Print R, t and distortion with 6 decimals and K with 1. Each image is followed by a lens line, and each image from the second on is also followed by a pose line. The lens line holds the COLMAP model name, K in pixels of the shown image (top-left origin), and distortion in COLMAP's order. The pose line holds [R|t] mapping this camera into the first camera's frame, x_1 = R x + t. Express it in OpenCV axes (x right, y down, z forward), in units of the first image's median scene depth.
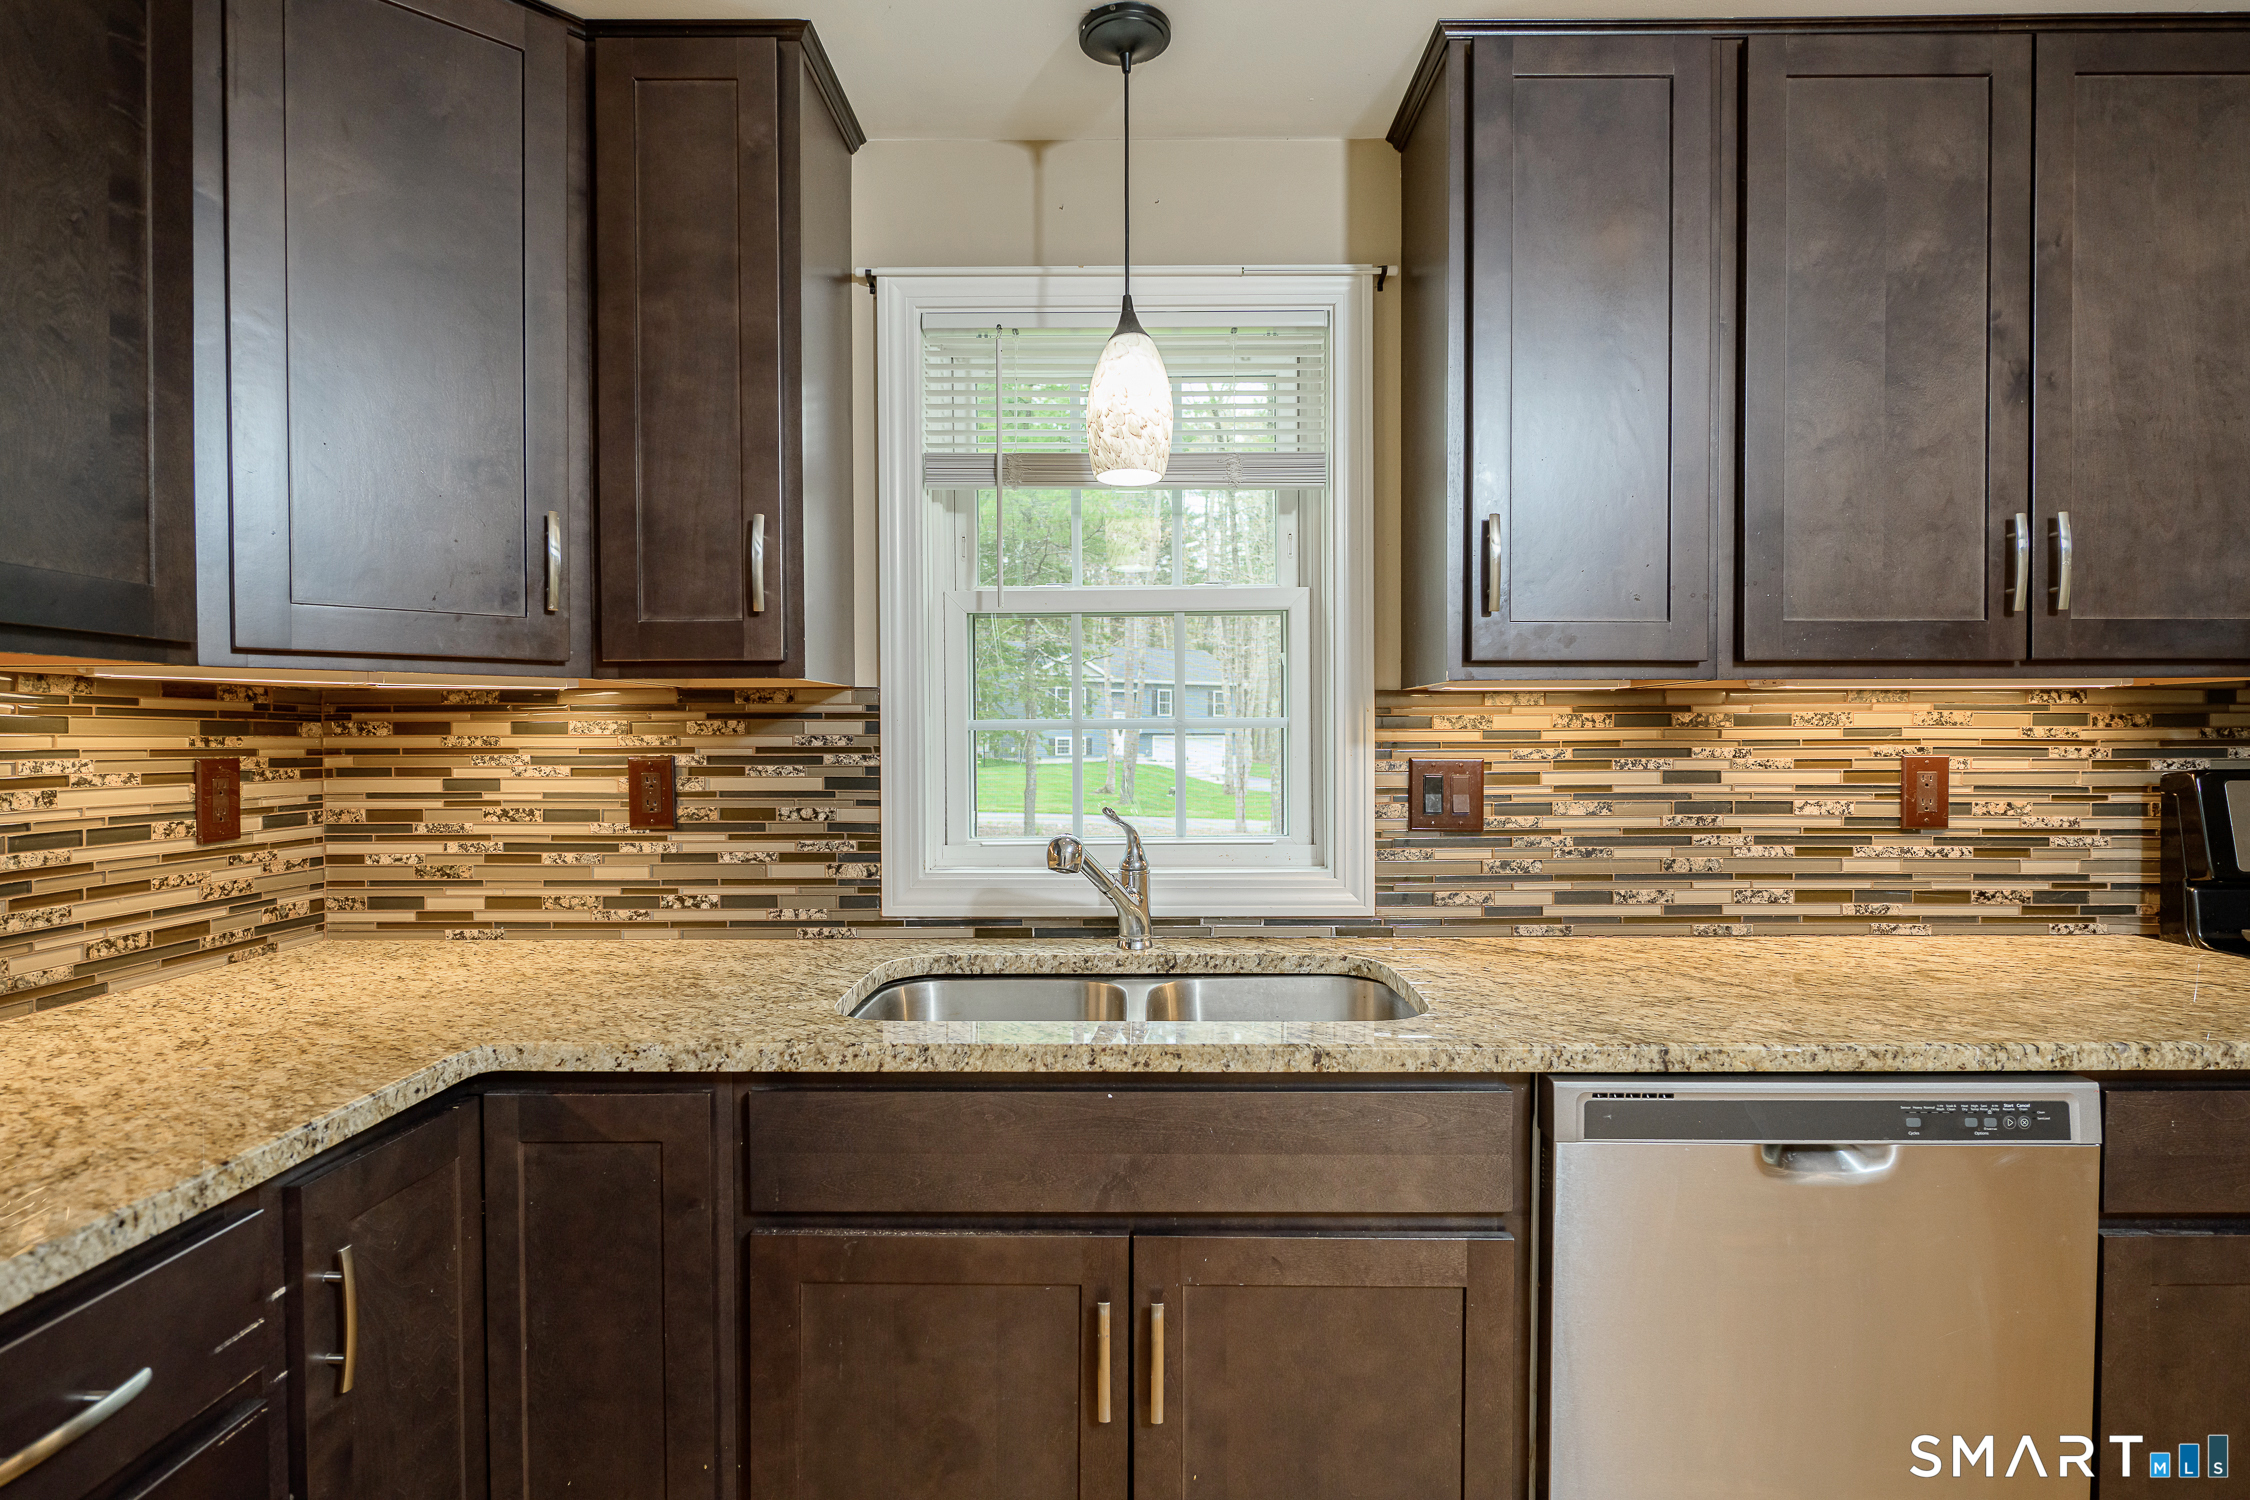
lens RADIAL K [[1129.9, 0, 1125.0], [0, 1129.9, 750.0], [0, 0, 1]] dist [-0.006096, -0.000036]
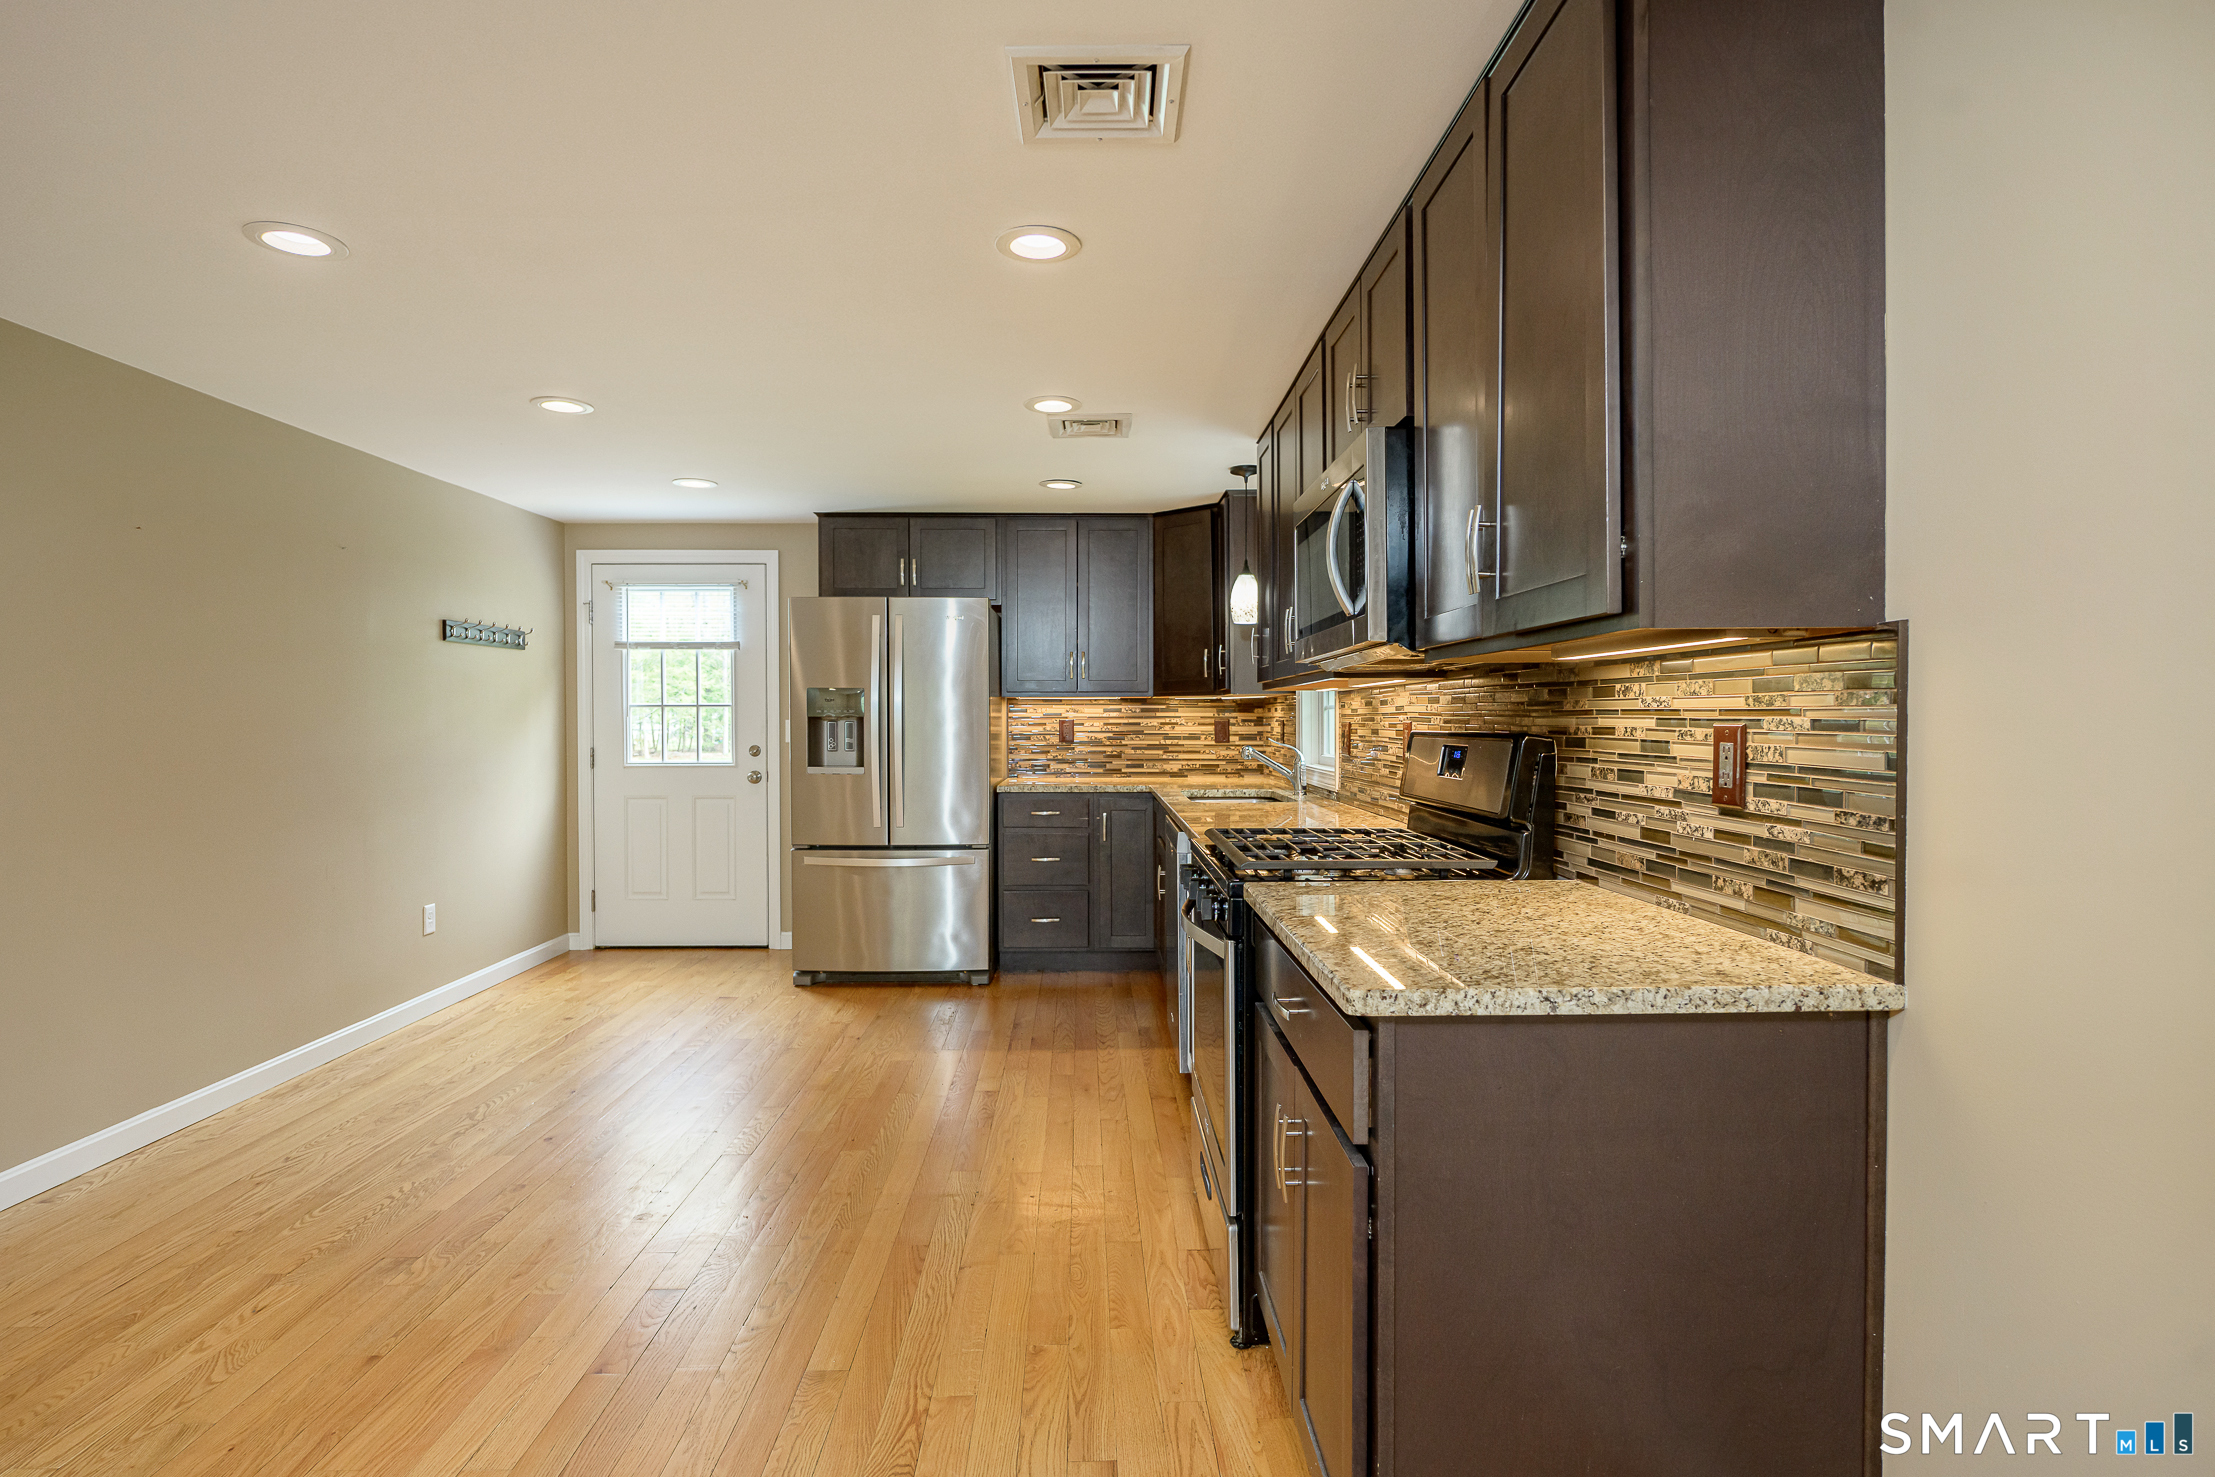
lens RADIAL K [[1126.6, 0, 1107.5], [0, 1126.6, 738.5], [0, 0, 1]] dist [-0.000305, -0.000476]
pose [[0.026054, 0.020580, -0.999449, 2.448434], [-0.009713, 0.999746, 0.020333, -0.000208], [0.999613, 0.009178, 0.026247, 0.485329]]
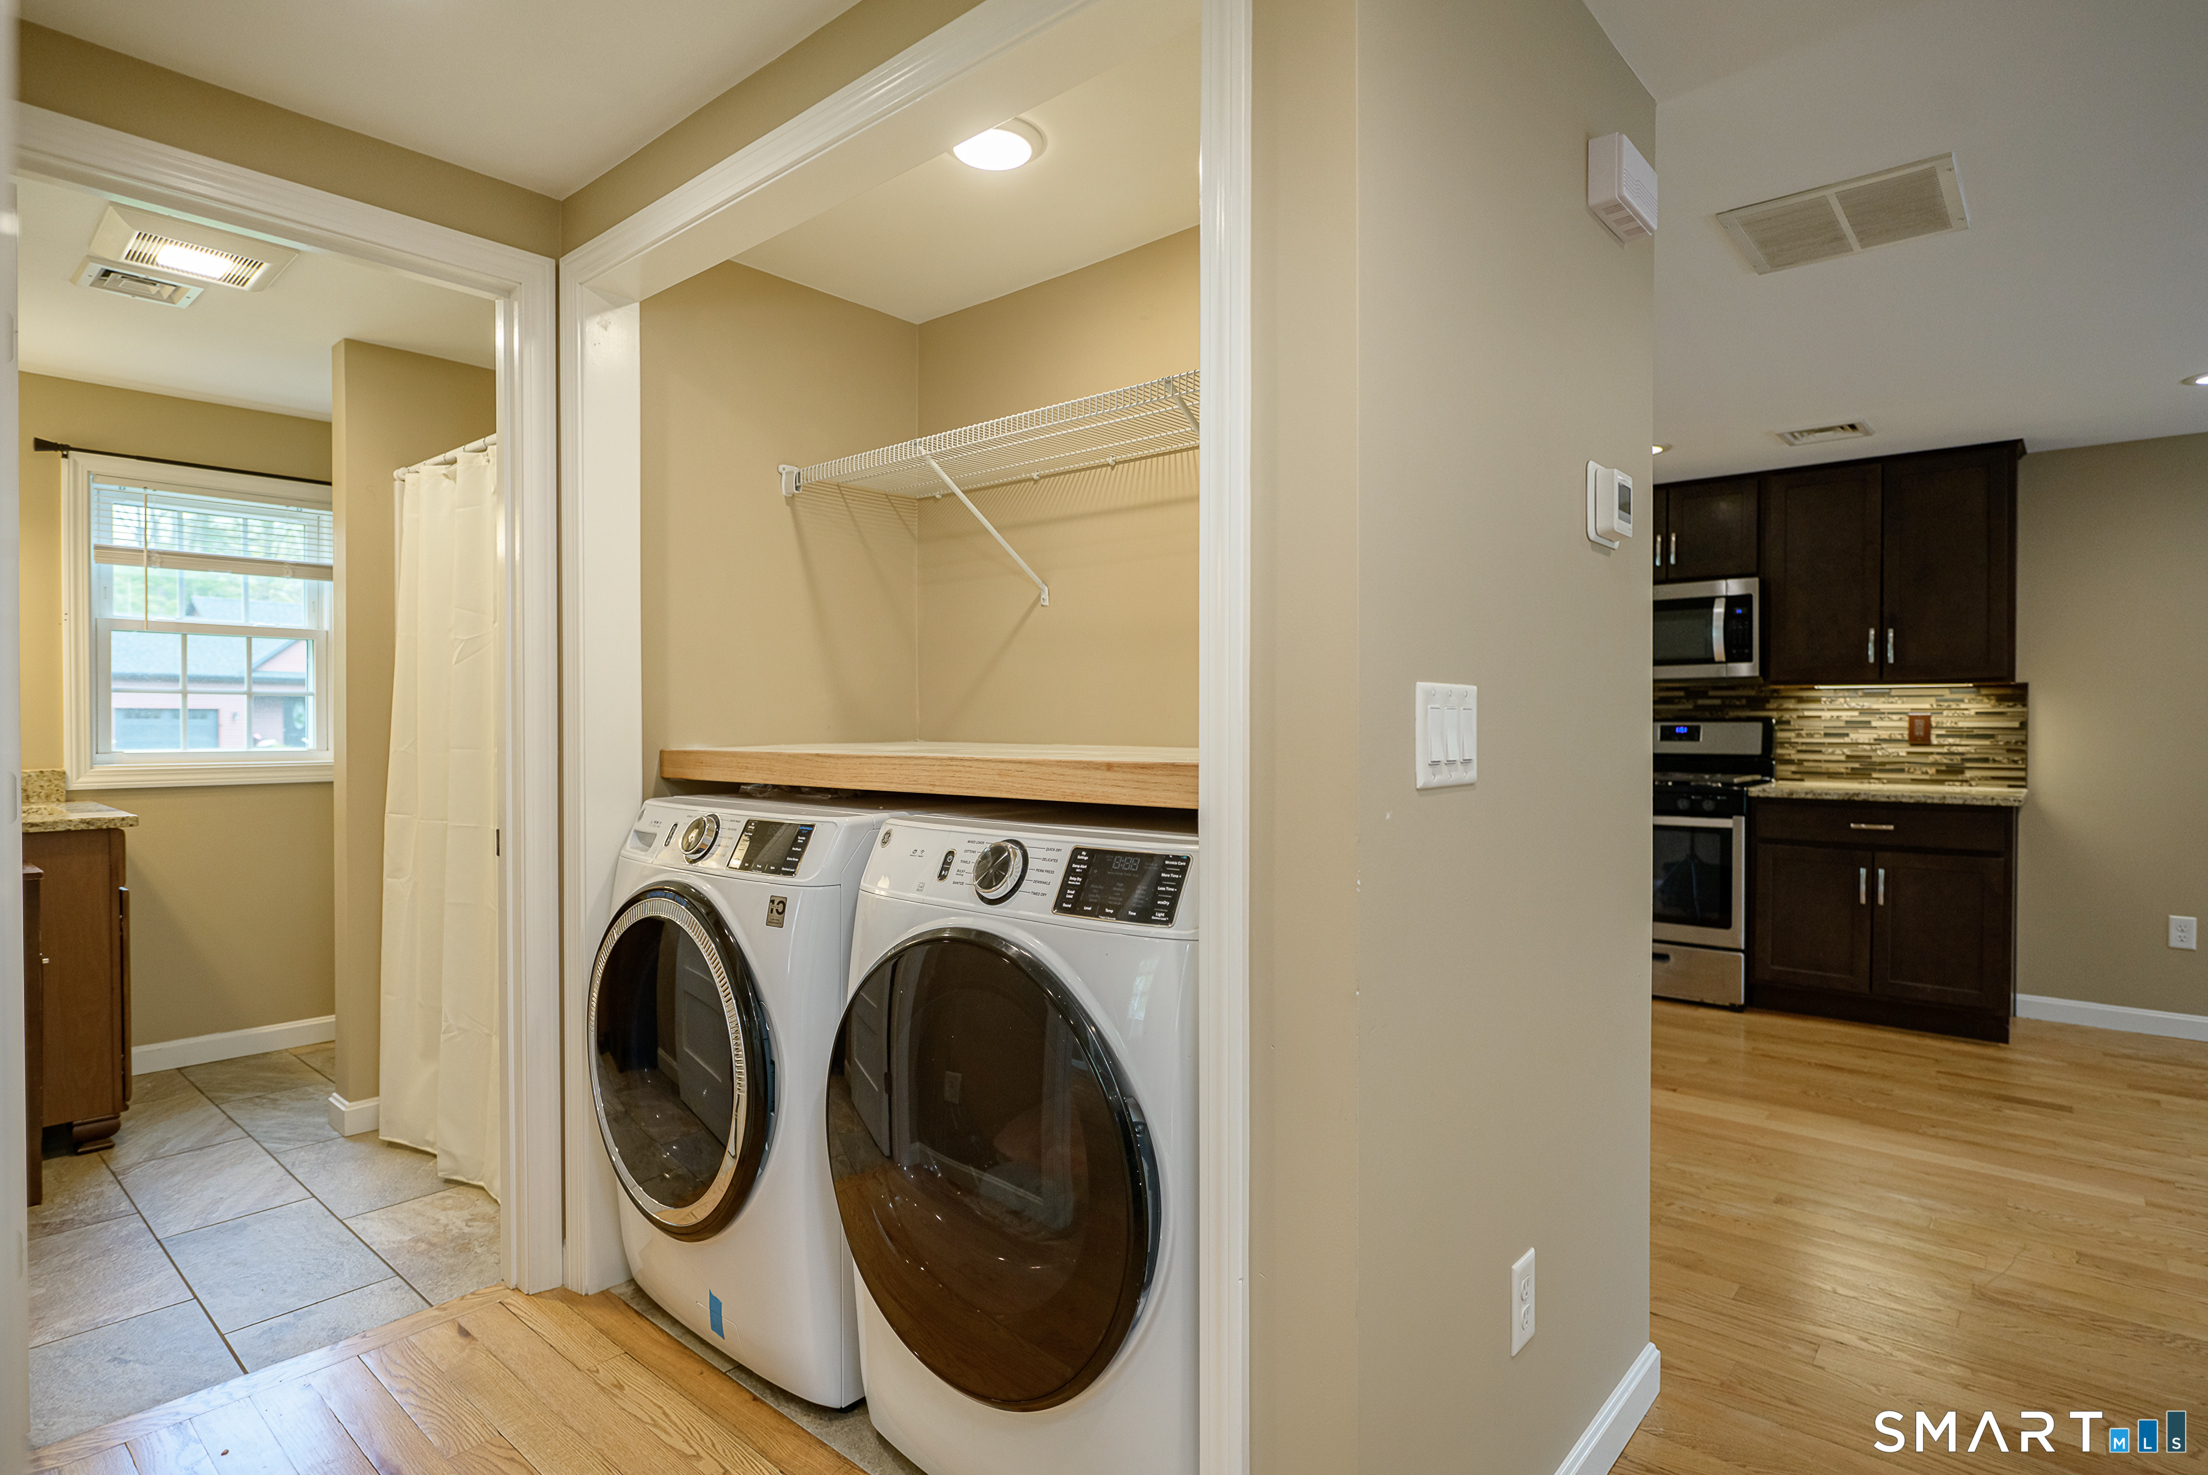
lens RADIAL K [[1130.1, 0, 1104.0], [0, 1130.1, 737.5], [0, 0, 1]] dist [-0.005883, -0.002596]
pose [[0.761350, 0.013008, -0.648210, 1.818875], [-0.011394, 0.999913, 0.006684, 0.058550], [0.648240, 0.002297, 0.761432, -2.088707]]
